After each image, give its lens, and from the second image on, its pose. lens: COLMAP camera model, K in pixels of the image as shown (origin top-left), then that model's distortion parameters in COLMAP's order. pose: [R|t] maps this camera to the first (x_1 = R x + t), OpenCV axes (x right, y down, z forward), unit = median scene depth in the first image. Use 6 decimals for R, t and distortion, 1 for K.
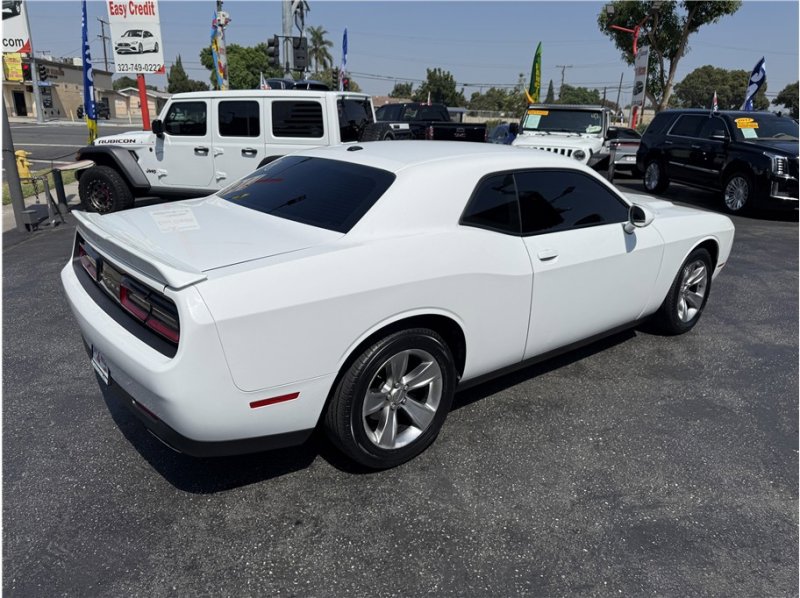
lens RADIAL K [[564.0, 0, 398.0], [0, 564.0, 308.5], [0, 0, 1]] dist [0.013665, -0.017844]
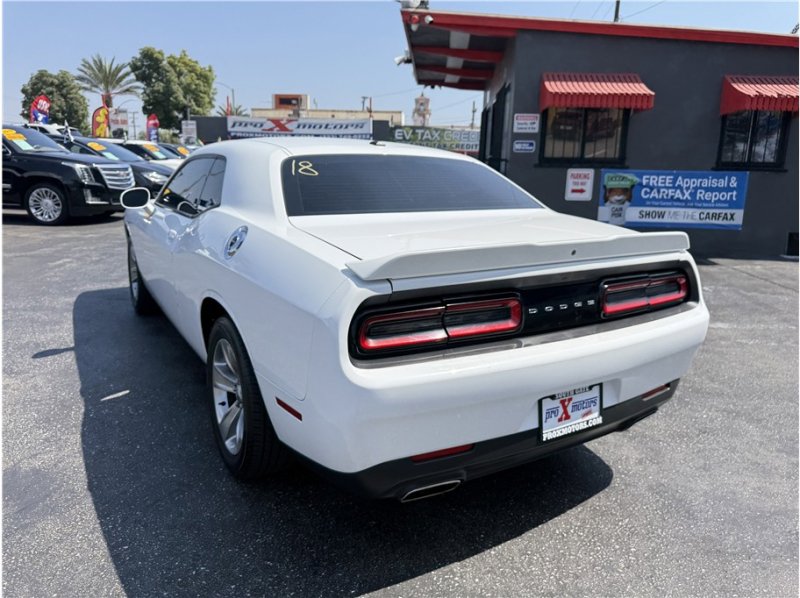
lens RADIAL K [[564.0, 0, 399.6], [0, 564.0, 302.5], [0, 0, 1]] dist [0.013665, -0.017844]
pose [[0.144993, -0.262584, 0.953953, -0.444282], [0.299526, 0.930551, 0.210617, -0.098289], [-0.943007, 0.255196, 0.213574, 0.364707]]
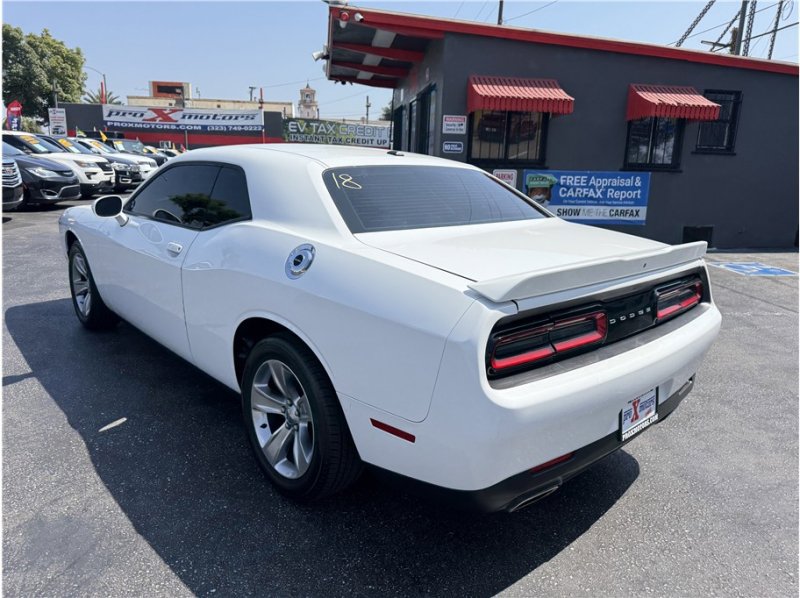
lens RADIAL K [[564.0, 0, 398.5], [0, 564.0, 304.4], [0, 0, 1]] dist [0.013665, -0.017844]
pose [[-0.045359, -0.278303, 0.959422, -0.448124], [0.288717, 0.915772, 0.279291, -0.136985], [-0.956340, 0.289669, 0.038812, 0.450078]]
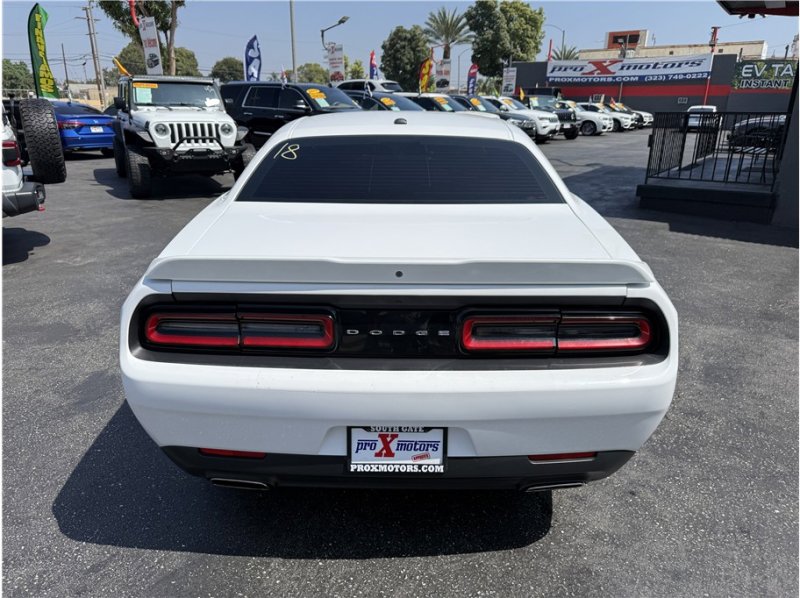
lens RADIAL K [[564.0, 0, 398.2], [0, 564.0, 303.0], [0, 0, 1]] dist [0.013665, -0.017844]
pose [[0.642529, -0.280474, 0.713086, -0.341175], [0.257958, 0.955459, 0.143371, -0.061831], [-0.721536, 0.091826, 0.686260, 0.187321]]
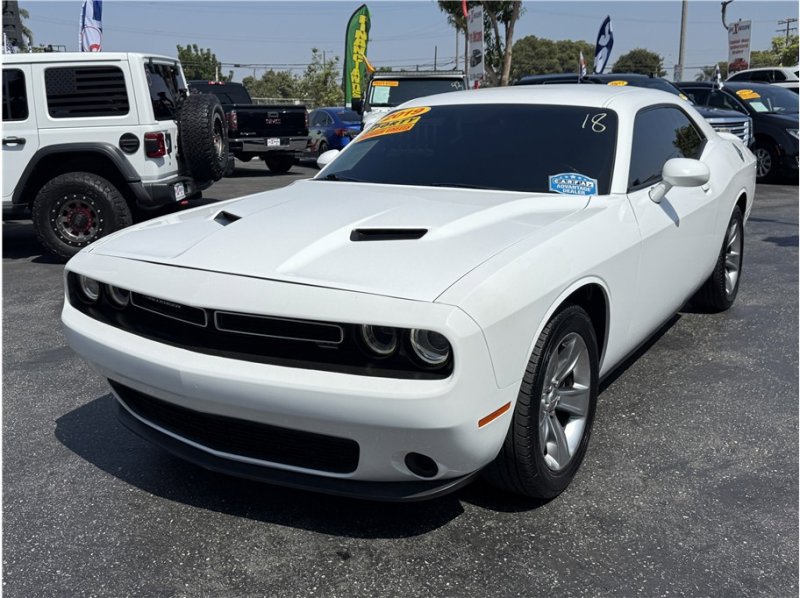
lens RADIAL K [[793.2, 0, 397.1], [0, 793.2, 298.8], [0, 0, 1]] dist [0.015308, 0.000000]
pose [[0.951731, -0.110960, 0.286173, -0.120304], [0.137018, 0.987902, -0.072634, 0.040899], [-0.274652, 0.108339, 0.955421, -0.018322]]
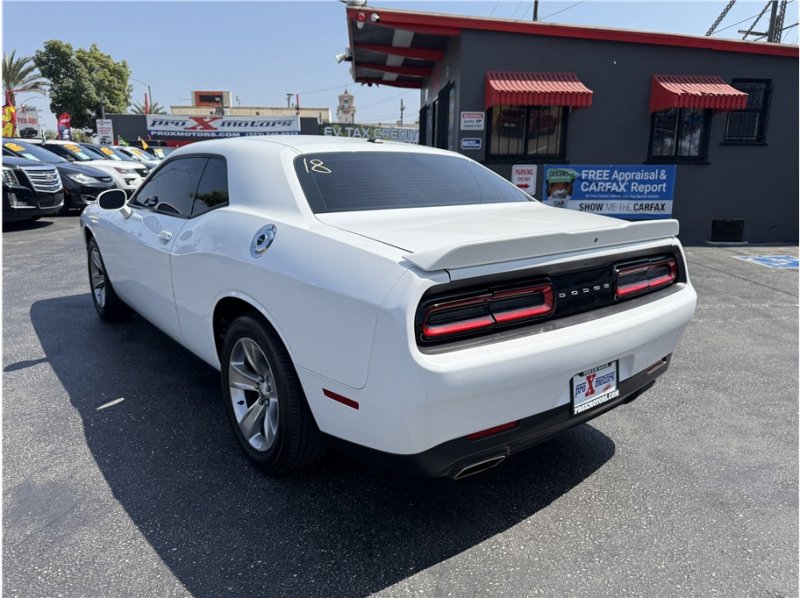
lens RADIAL K [[564.0, 0, 399.0], [0, 564.0, 306.1], [0, 0, 1]] dist [0.013665, -0.017844]
pose [[0.019174, -0.275543, 0.961097, -0.461543], [0.310864, 0.915272, 0.256204, -0.113727], [-0.950261, 0.293858, 0.103206, 0.412818]]
